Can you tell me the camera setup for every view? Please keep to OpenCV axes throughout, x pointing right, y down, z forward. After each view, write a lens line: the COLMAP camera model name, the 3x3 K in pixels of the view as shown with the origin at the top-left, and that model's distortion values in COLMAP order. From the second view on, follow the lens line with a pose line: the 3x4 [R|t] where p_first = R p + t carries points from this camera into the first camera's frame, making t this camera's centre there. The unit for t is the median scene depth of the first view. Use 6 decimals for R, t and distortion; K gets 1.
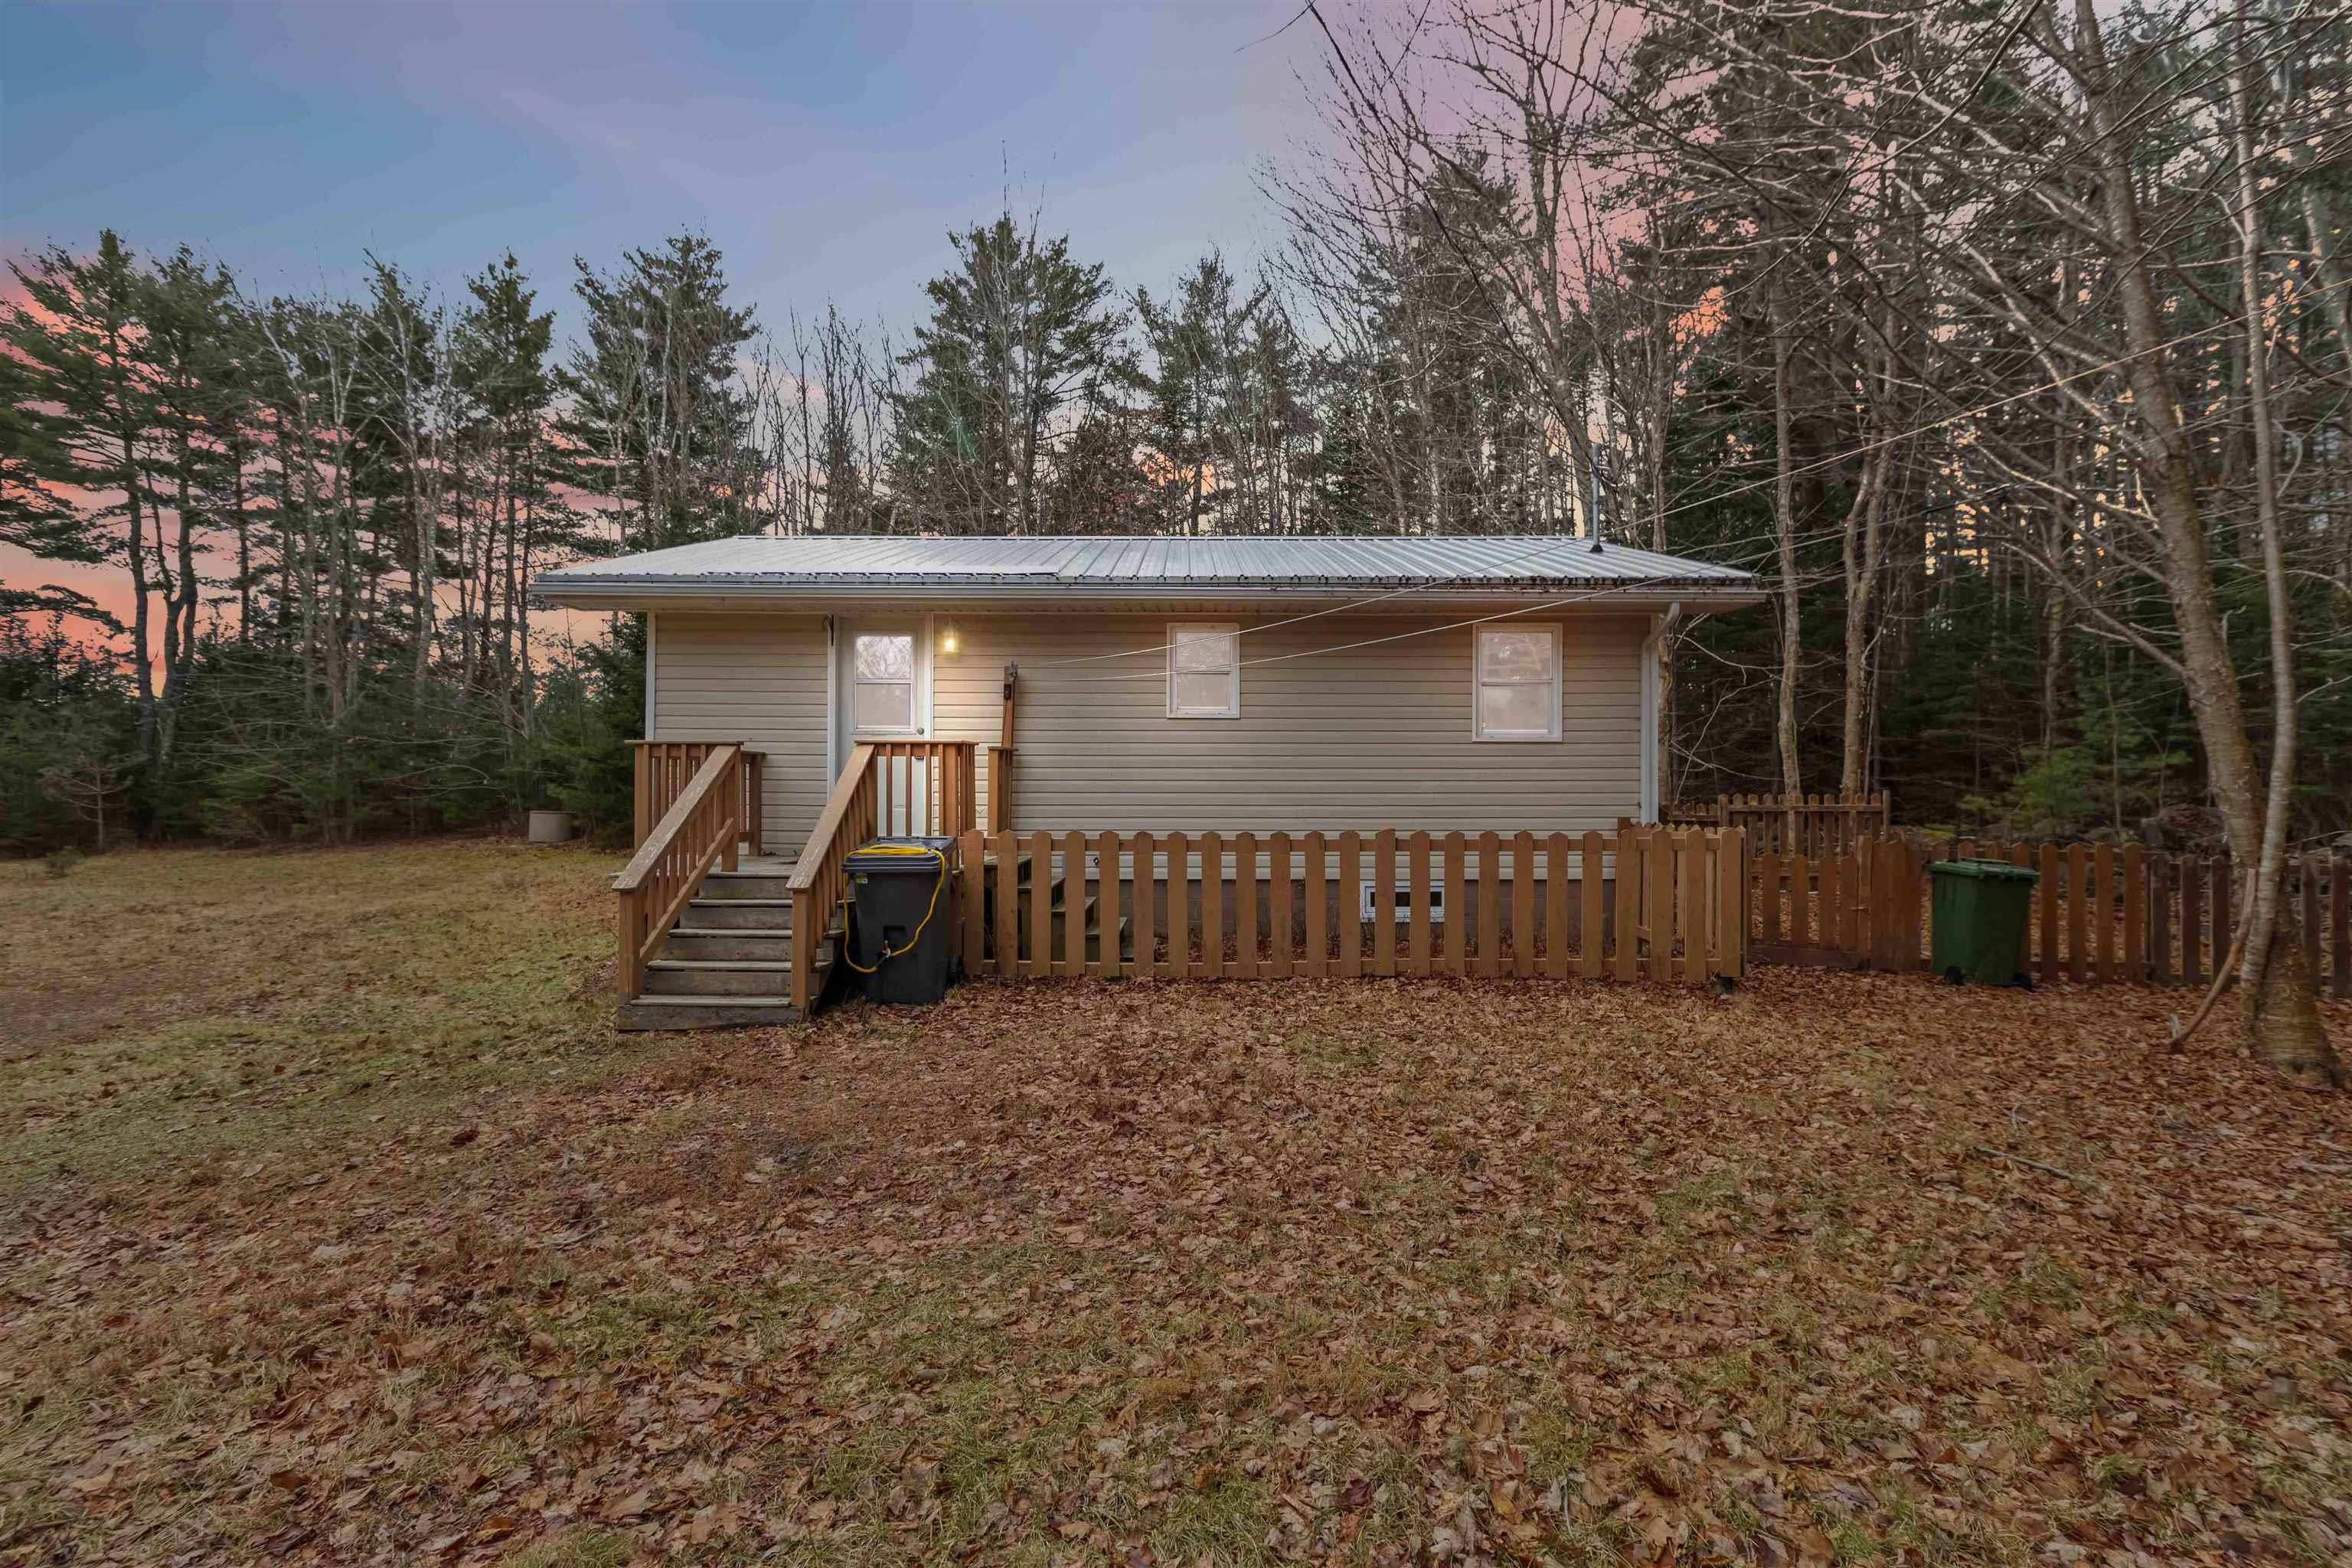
lens RADIAL K [[1099.4, 0, 1177.8], [0, 1099.4, 773.5], [0, 0, 1]] dist [0.005911, 0.000381]
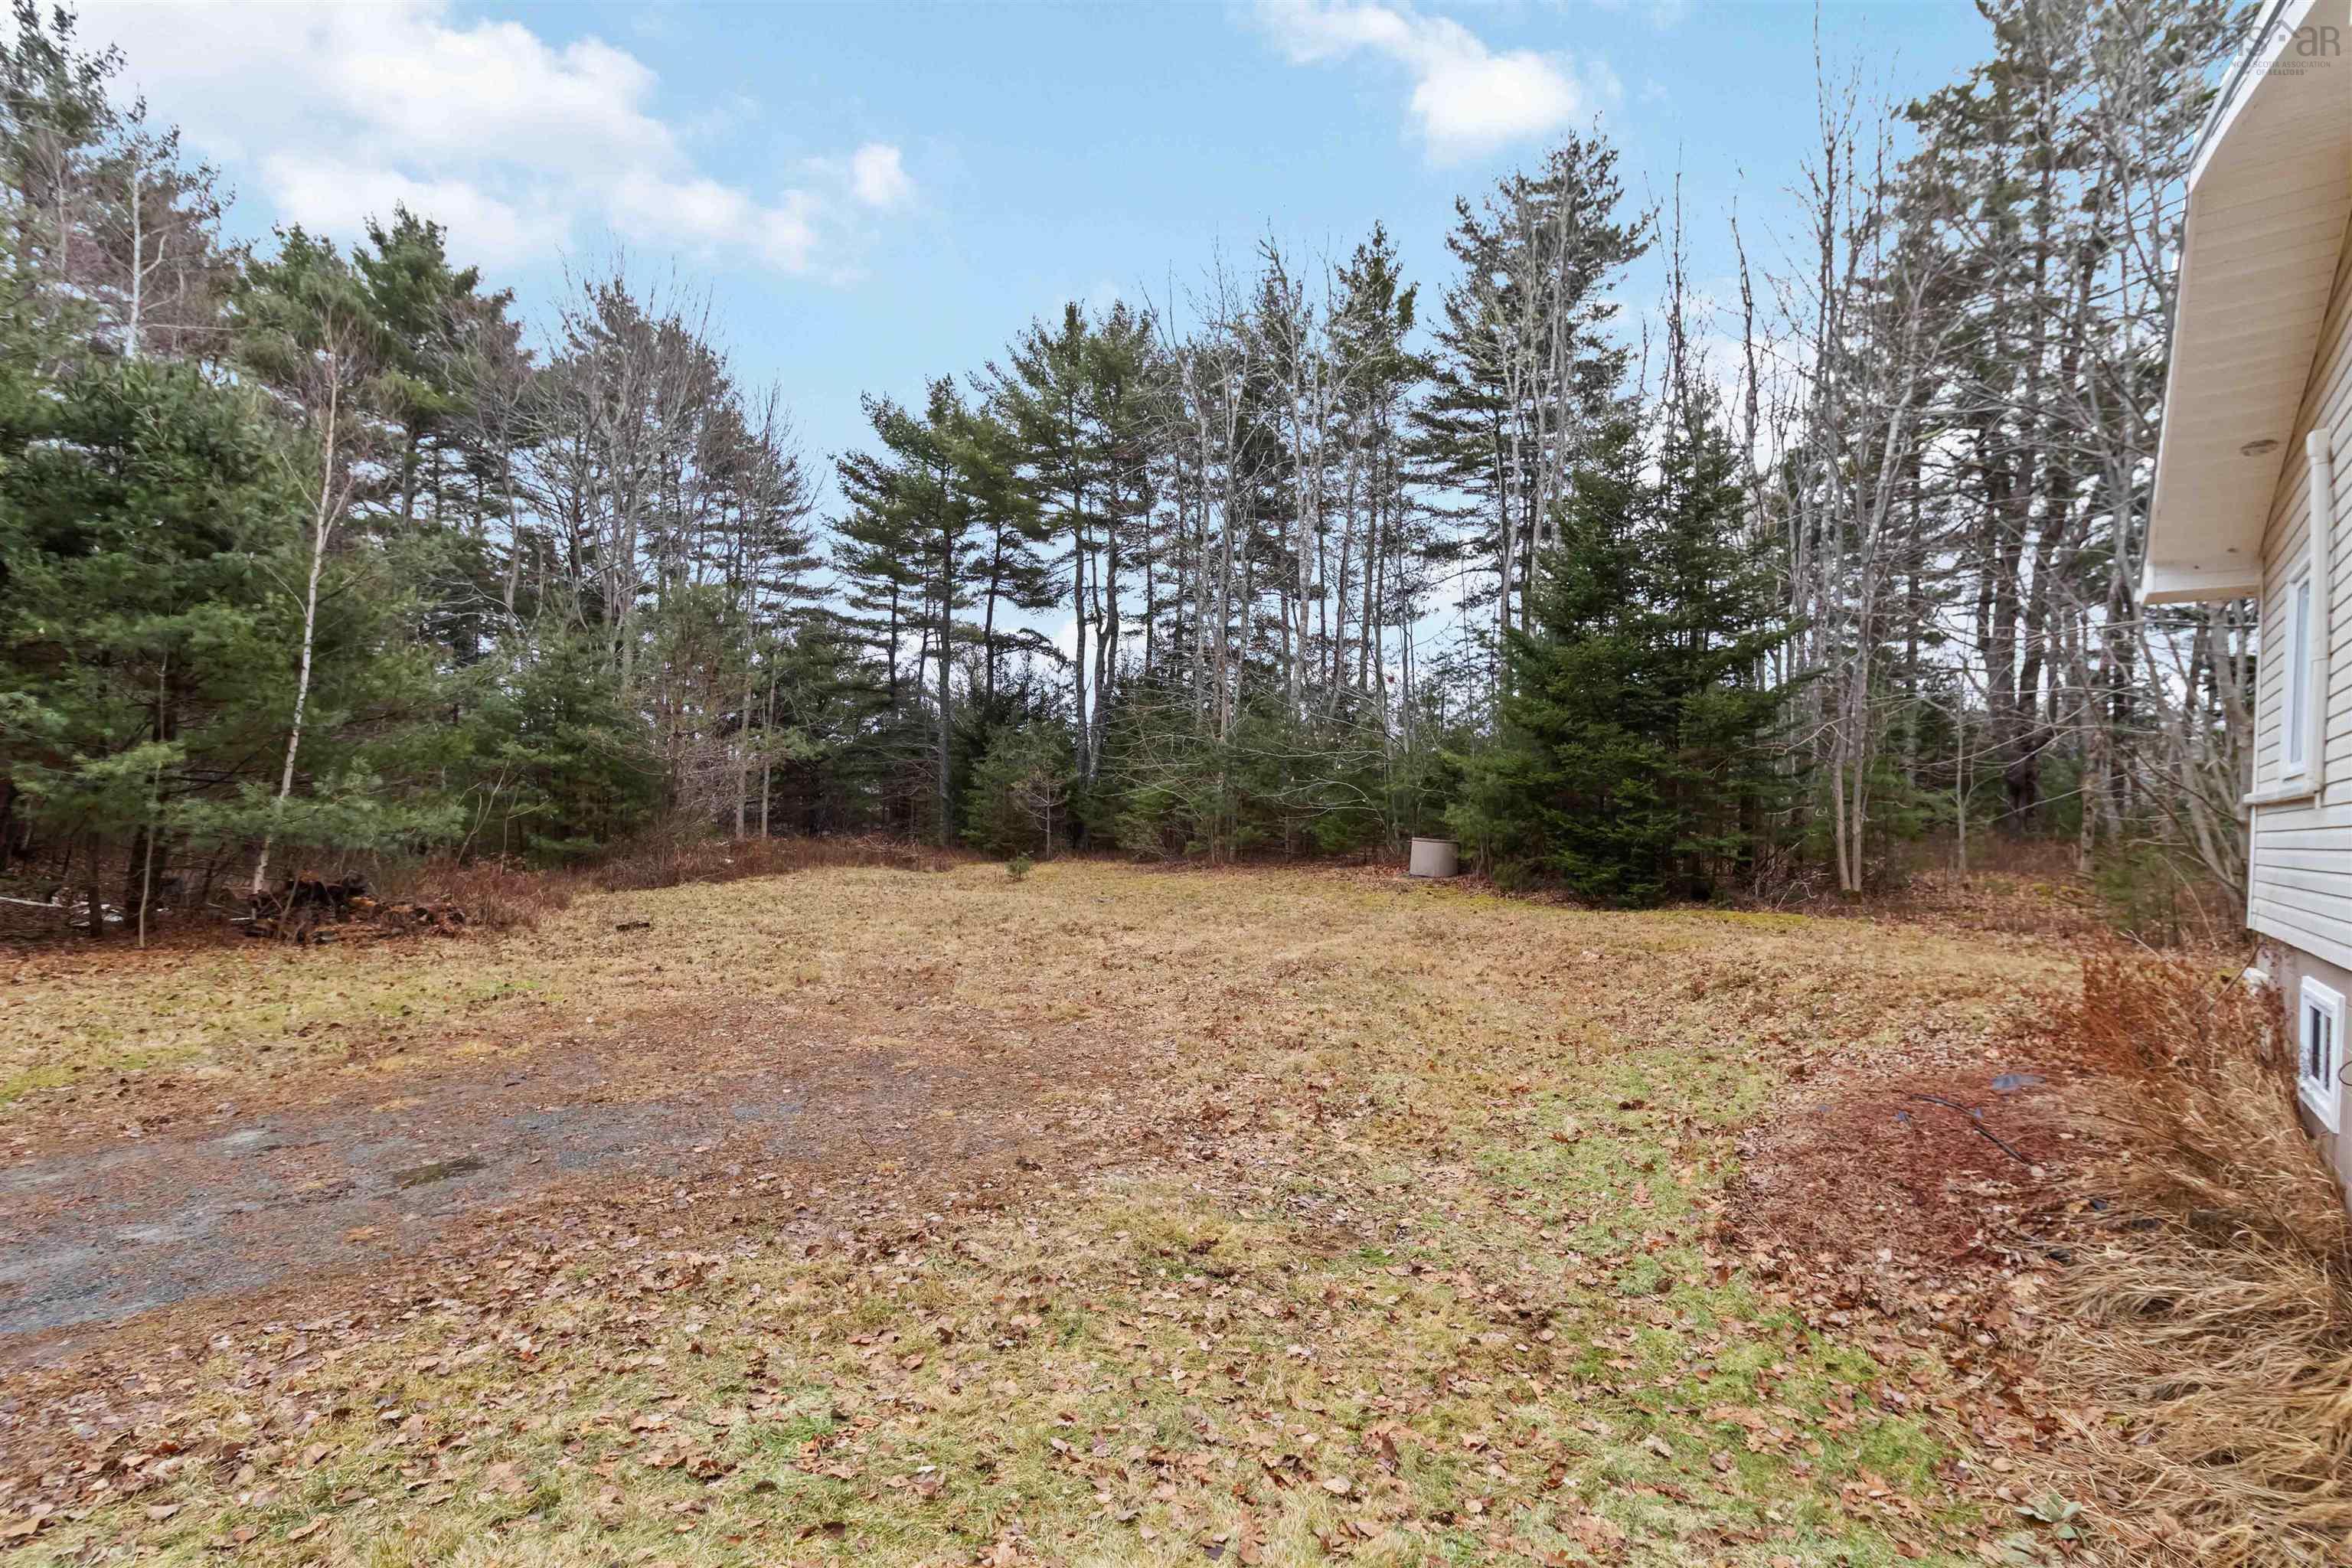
lens RADIAL K [[1099.4, 0, 1177.8], [0, 1099.4, 773.5], [0, 0, 1]] dist [0.005911, 0.000381]
pose [[0.789177, 0.006050, -0.614136, -0.178343], [-0.028570, 0.999231, -0.026869, 0.010561], [0.613501, 0.038750, 0.788743, 0.190453]]
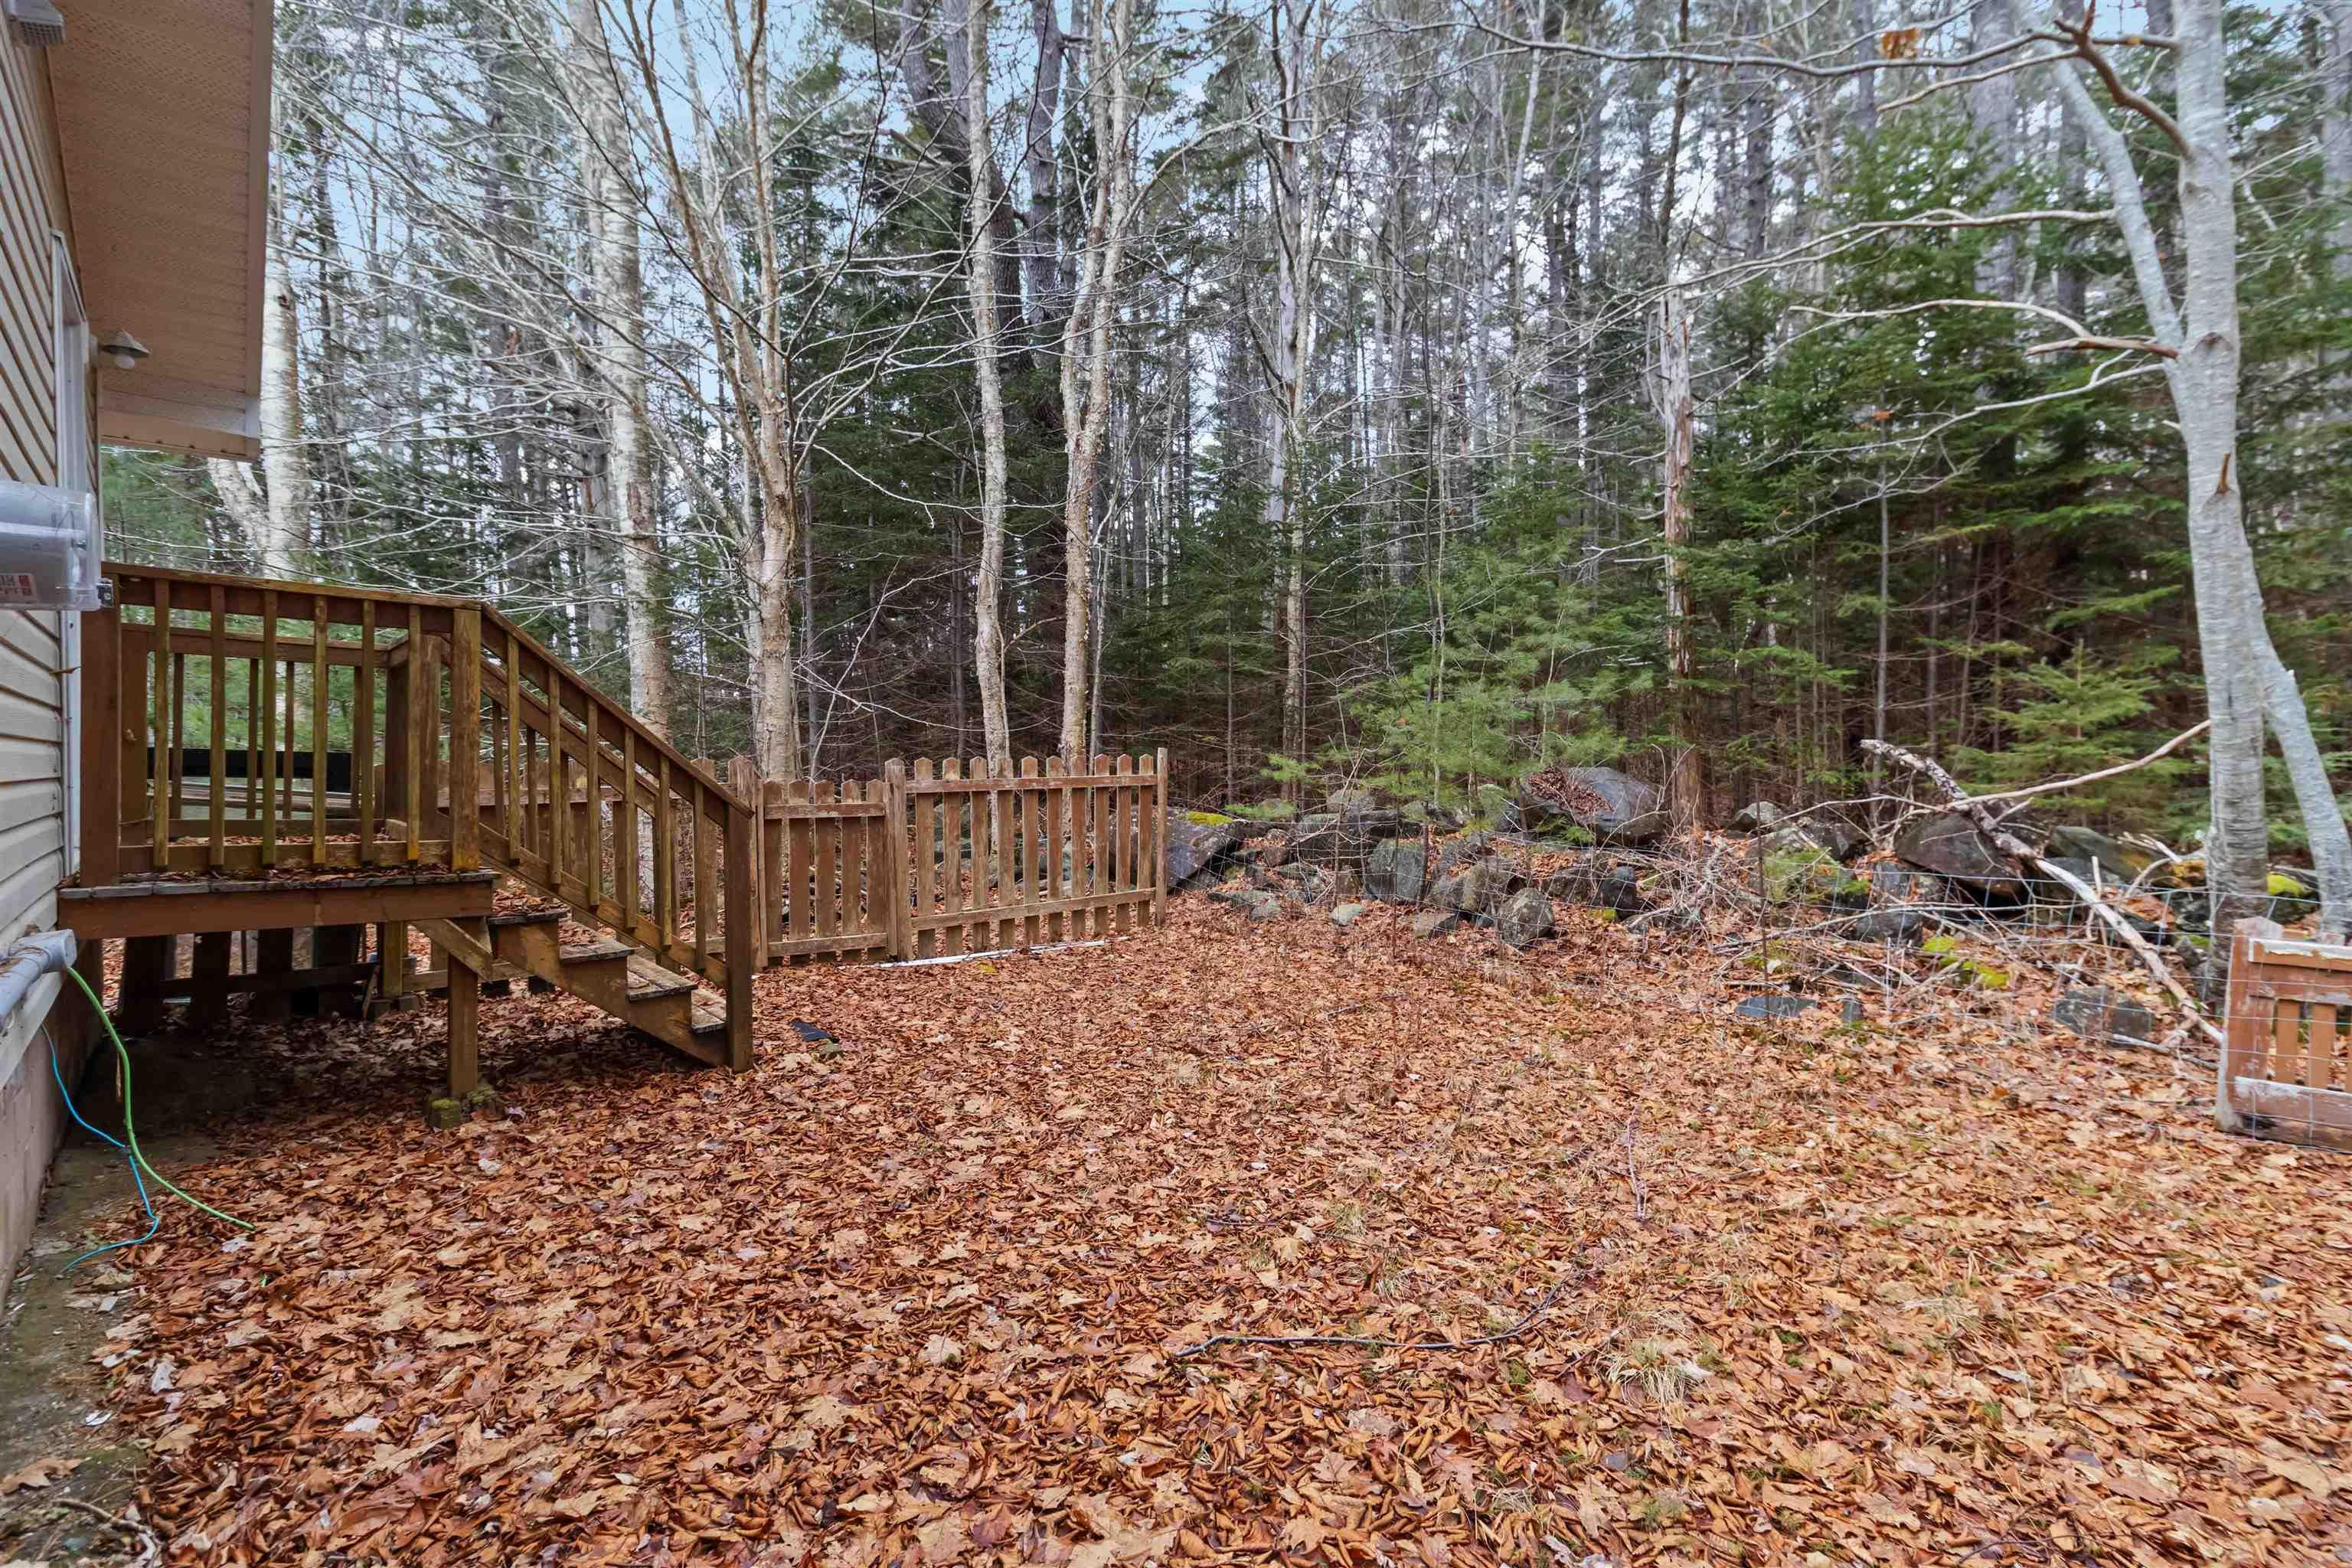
lens RADIAL K [[1099.4, 0, 1177.8], [0, 1099.4, 773.5], [0, 0, 1]] dist [0.005911, 0.000381]
pose [[0.755358, -0.018469, 0.655053, 0.141405], [0.005092, 0.999738, 0.022316, 0.007859], [-0.655293, -0.013521, 0.755254, 0.284926]]
